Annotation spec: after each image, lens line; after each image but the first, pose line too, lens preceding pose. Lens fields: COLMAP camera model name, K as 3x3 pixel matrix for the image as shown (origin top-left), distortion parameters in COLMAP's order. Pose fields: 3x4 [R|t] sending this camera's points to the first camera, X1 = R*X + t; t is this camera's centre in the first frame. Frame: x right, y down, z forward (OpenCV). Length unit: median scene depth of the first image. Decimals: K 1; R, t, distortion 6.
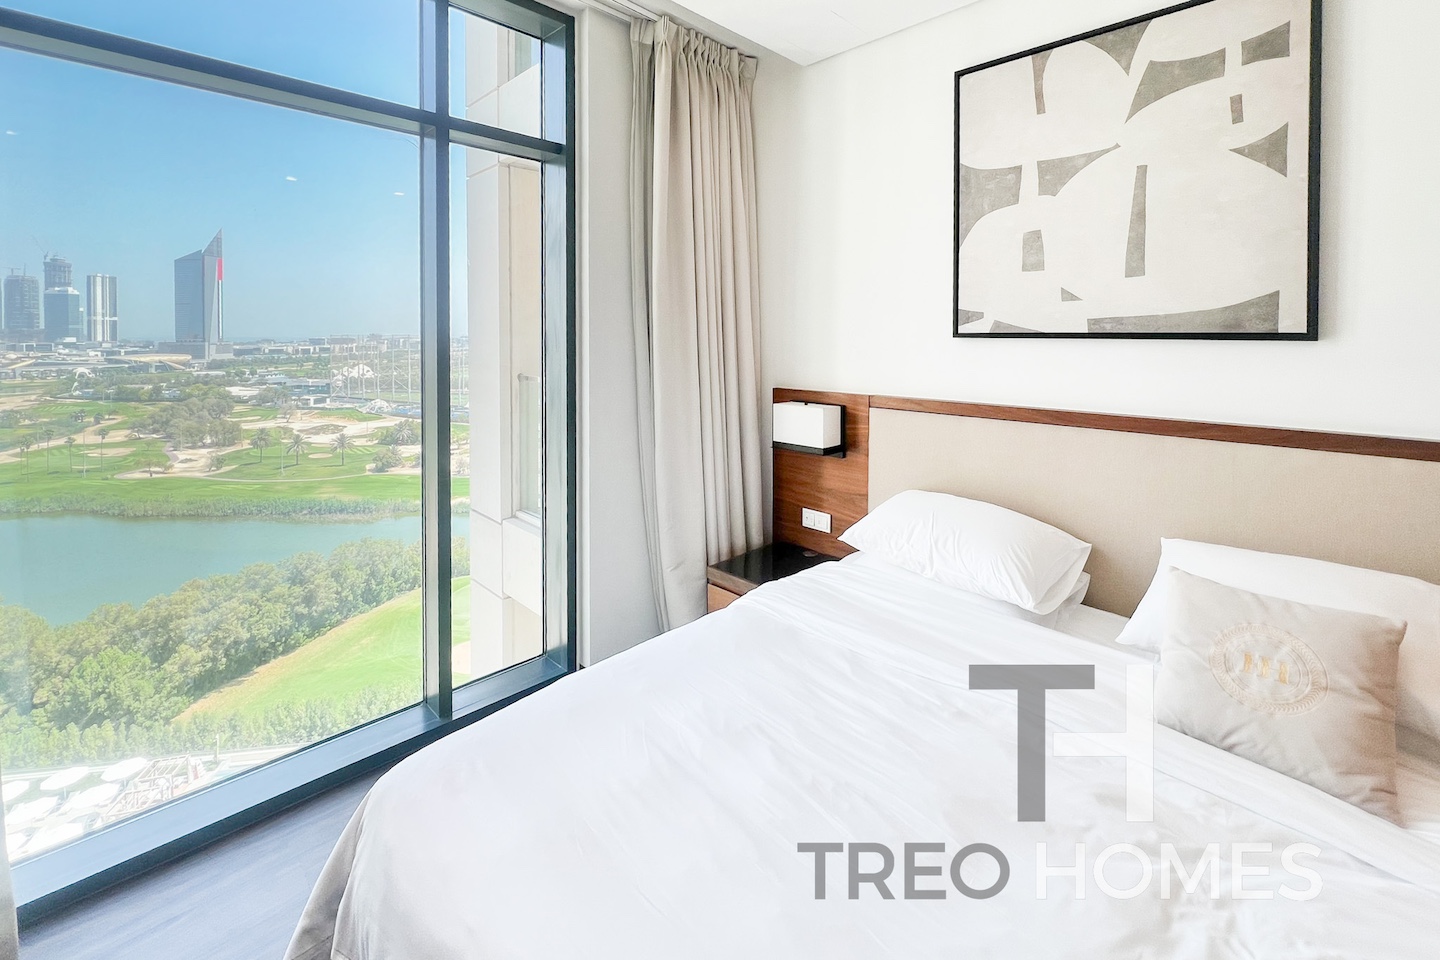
lens RADIAL K [[610.8, 0, 719.2], [0, 610.8, 338.7], [0, 0, 1]] dist [-0.001072, 0.000215]
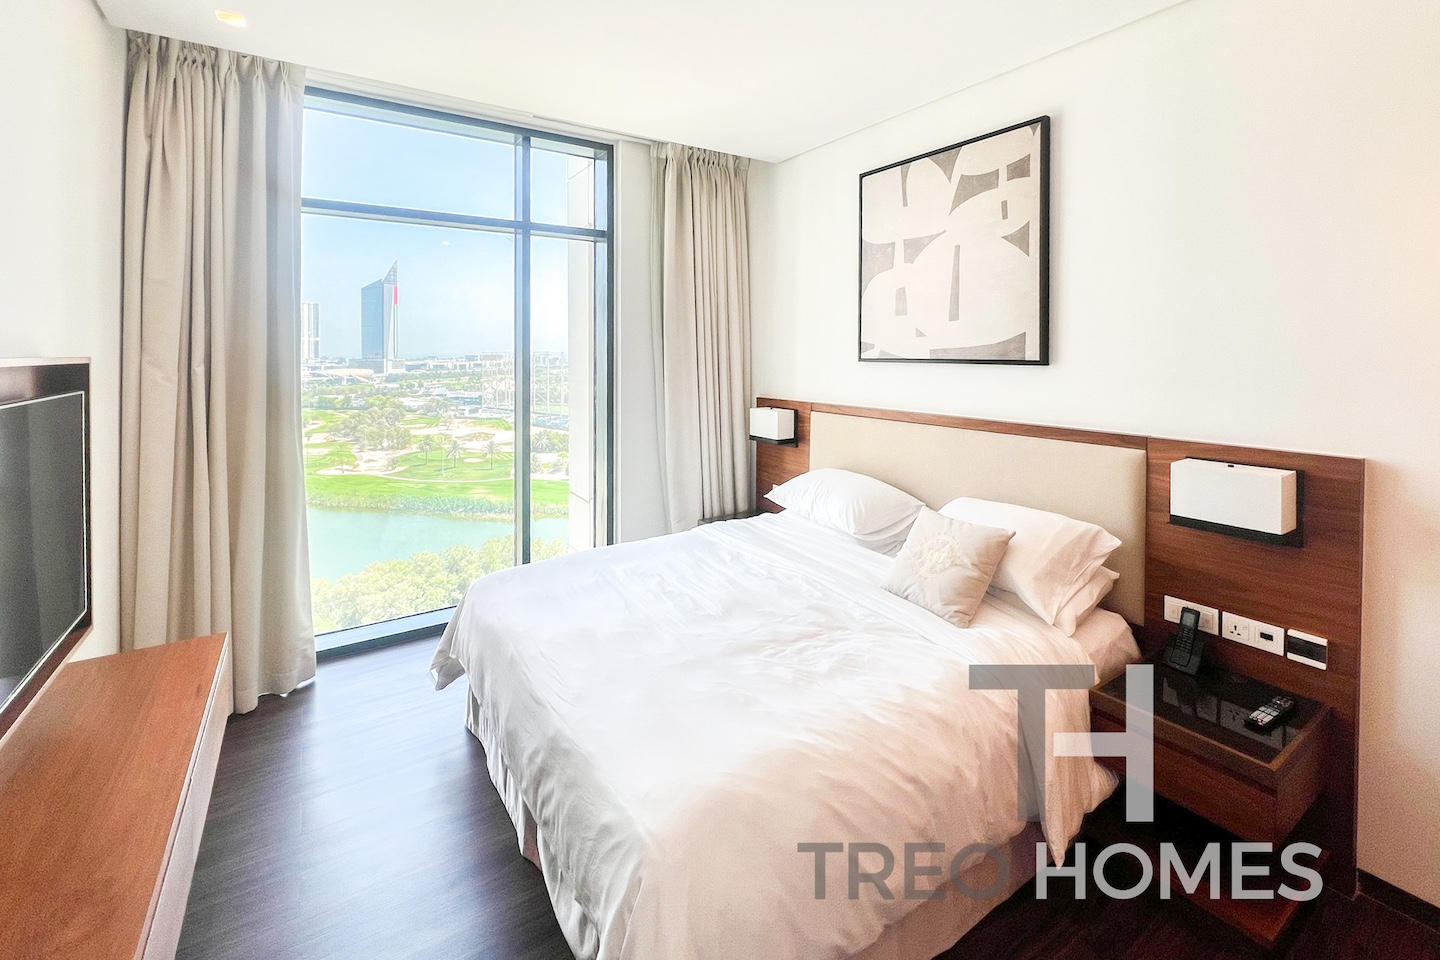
lens RADIAL K [[610.8, 0, 719.2], [0, 610.8, 338.7], [0, 0, 1]] dist [-0.001072, 0.000215]
pose [[0.980491, -0.009707, -0.196323, 0.297980], [0.004919, 0.999679, -0.024861, -0.017893], [0.196501, 0.023410, 0.980224, -0.390052]]
